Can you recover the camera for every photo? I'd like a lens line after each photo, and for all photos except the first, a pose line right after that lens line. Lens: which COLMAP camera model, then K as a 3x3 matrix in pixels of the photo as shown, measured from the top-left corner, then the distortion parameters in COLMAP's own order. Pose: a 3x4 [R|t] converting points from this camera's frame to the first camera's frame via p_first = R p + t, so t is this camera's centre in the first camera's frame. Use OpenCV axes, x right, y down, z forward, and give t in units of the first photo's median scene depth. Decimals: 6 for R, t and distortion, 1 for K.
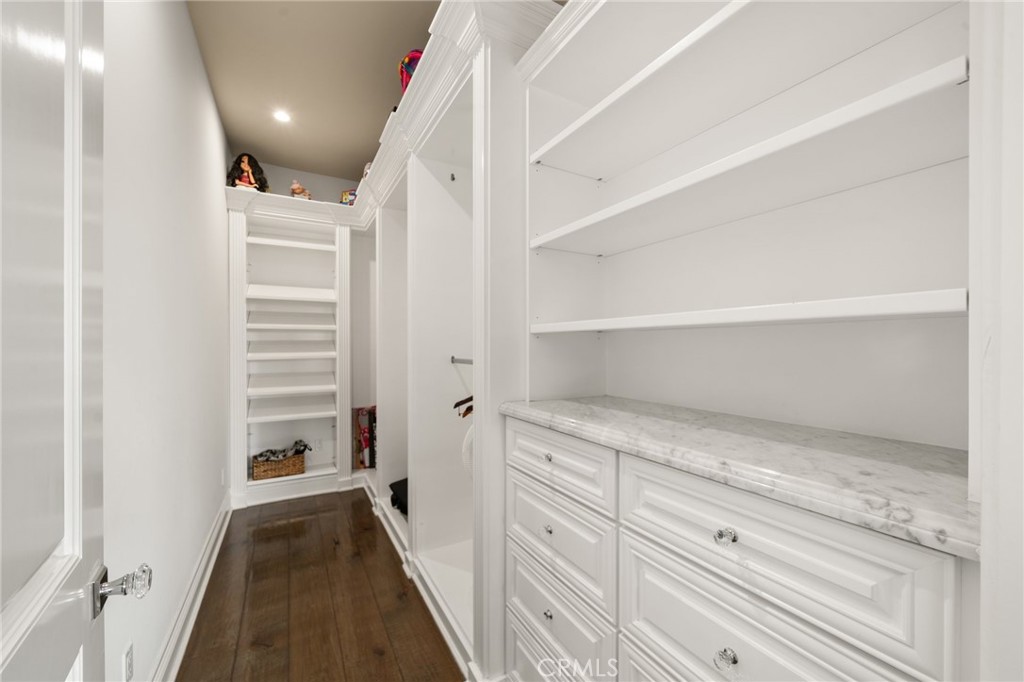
lens RADIAL K [[396.3, 0, 510.5], [0, 396.3, 341.6], [0, 0, 1]] dist [-0.002918, -0.000286]
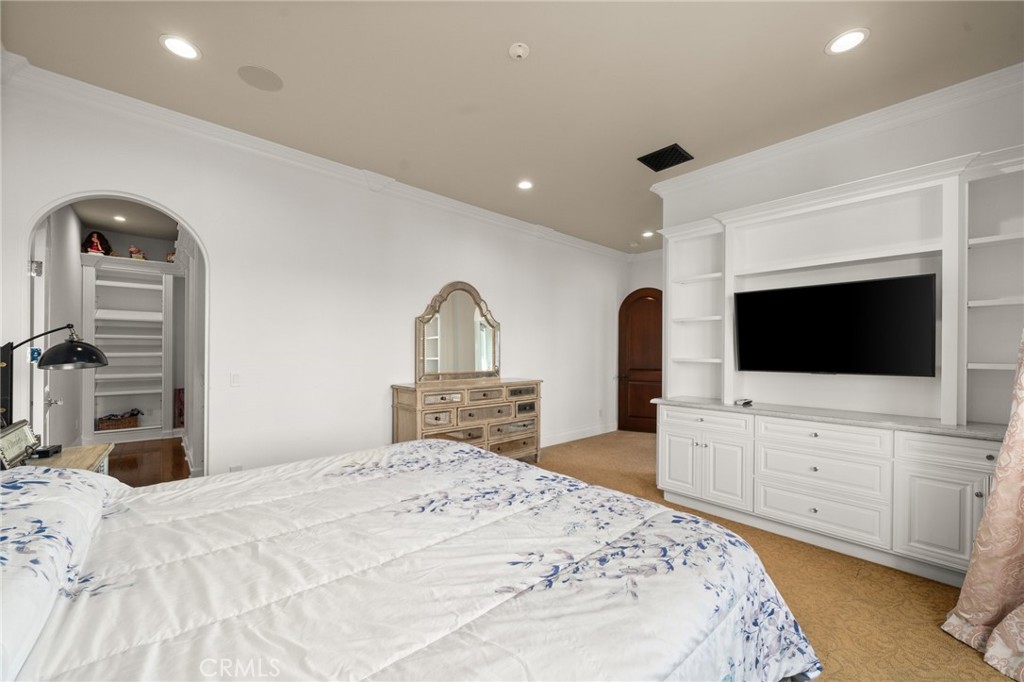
lens RADIAL K [[396.3, 0, 512.9], [0, 396.3, 347.3], [0, 0, 1]] dist [-0.002918, -0.000286]
pose [[0.976875, 0.004974, 0.213754, 0.631617], [-0.003010, 0.999950, -0.009513, 0.017250], [-0.213791, 0.008650, 0.976841, -0.904081]]
